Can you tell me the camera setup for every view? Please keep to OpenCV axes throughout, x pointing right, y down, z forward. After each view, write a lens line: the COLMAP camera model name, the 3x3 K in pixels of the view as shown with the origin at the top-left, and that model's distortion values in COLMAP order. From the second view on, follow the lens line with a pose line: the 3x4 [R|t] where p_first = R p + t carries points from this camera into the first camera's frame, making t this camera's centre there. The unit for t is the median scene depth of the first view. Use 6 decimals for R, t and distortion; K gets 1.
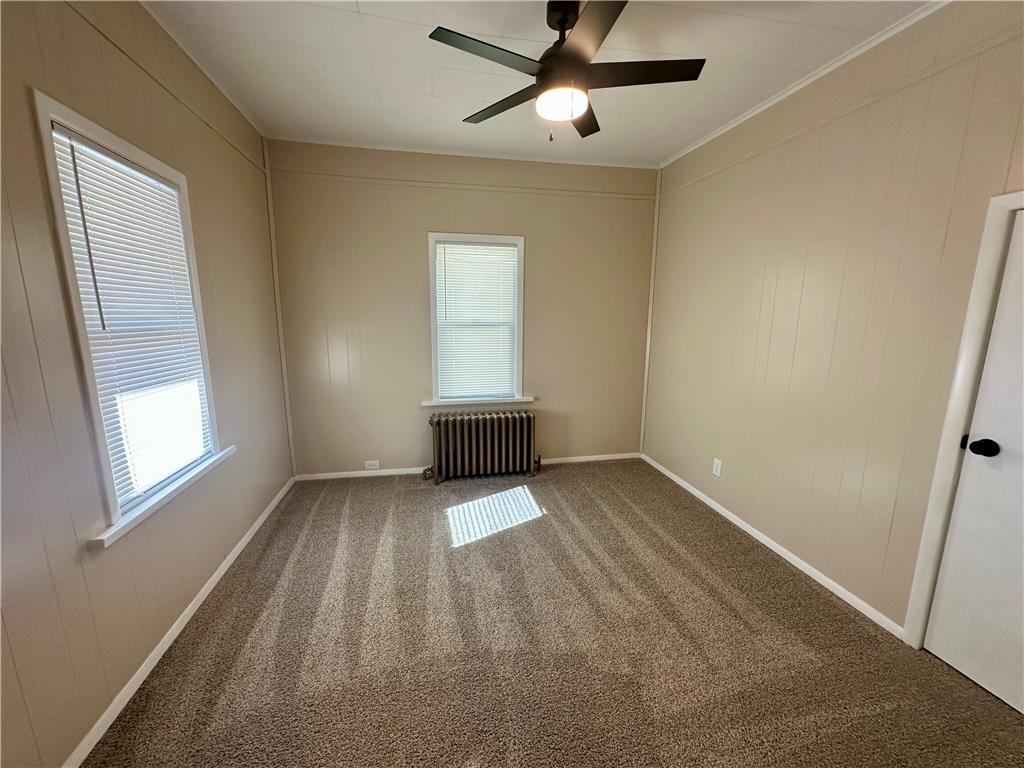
lens RADIAL K [[408.1, 0, 511.1], [0, 408.1, 385.0], [0, 0, 1]] dist [-0.002802, -0.000135]
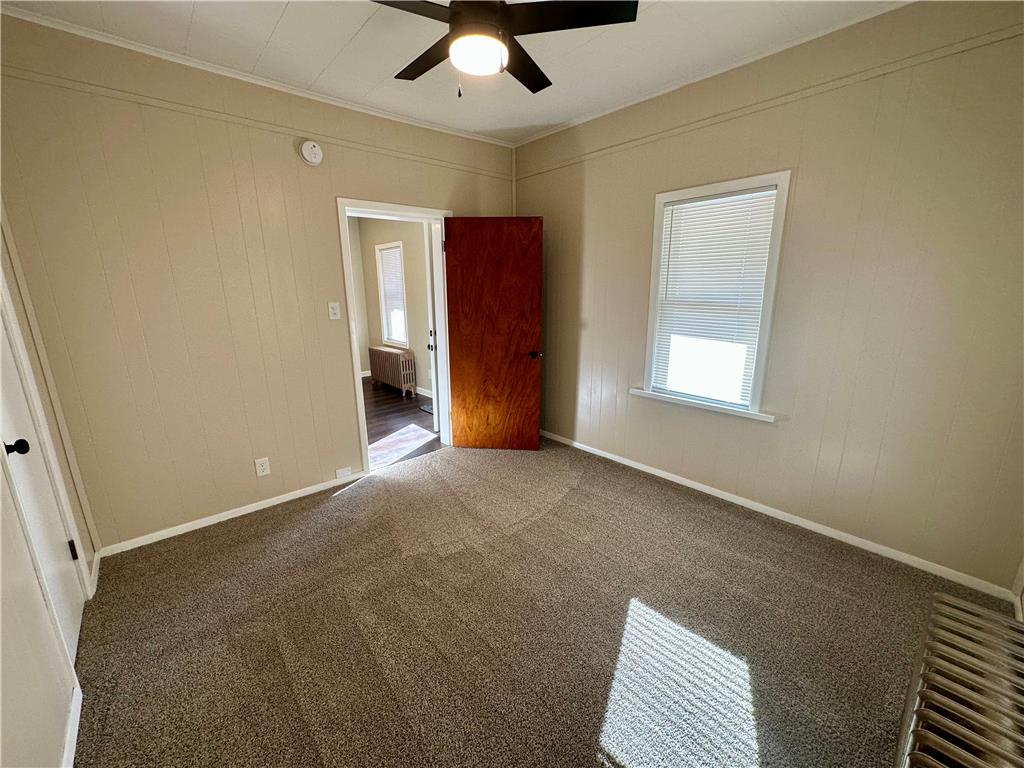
lens RADIAL K [[408.1, 0, 511.1], [0, 408.1, 385.0], [0, 0, 1]] dist [-0.002802, -0.000135]
pose [[-0.865892, 0.118456, -0.486004, 0.323141], [-0.083227, 0.923902, 0.373469, -0.205965], [0.493259, 0.363832, -0.790140, 1.121715]]
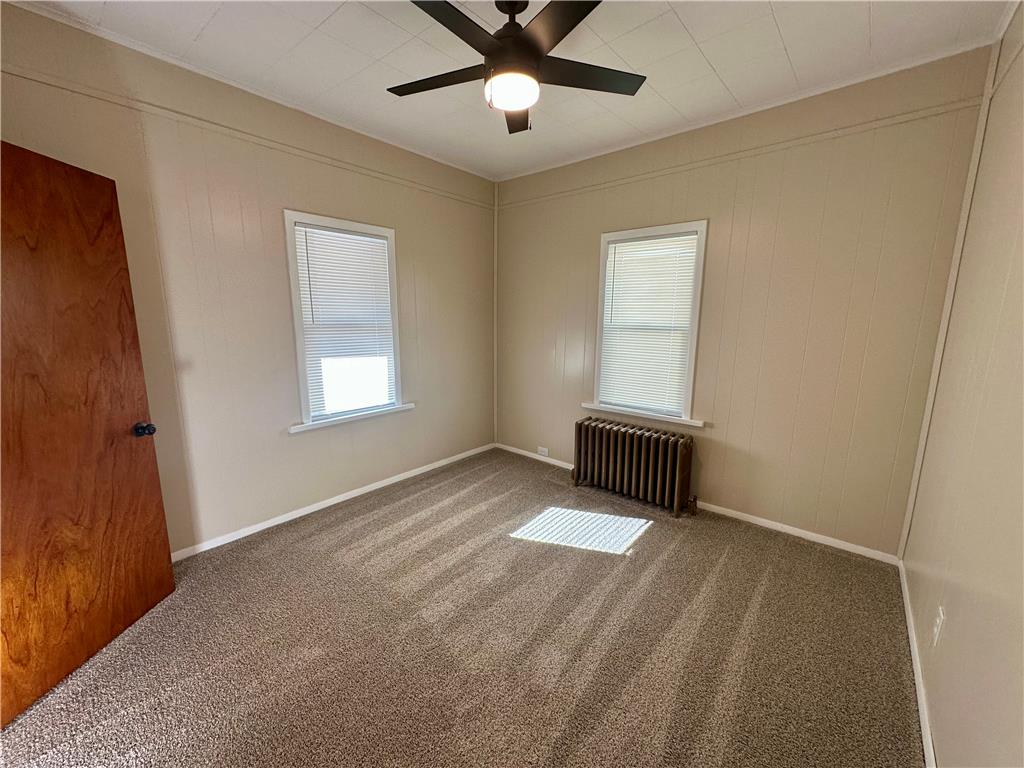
lens RADIAL K [[408.1, 0, 511.1], [0, 408.1, 385.0], [0, 0, 1]] dist [-0.002802, -0.000135]
pose [[0.611081, 0.134575, -0.780044, 0.529347], [-0.140063, 0.988276, 0.060775, -0.045350], [0.779078, 0.072117, 0.622766, 0.260305]]
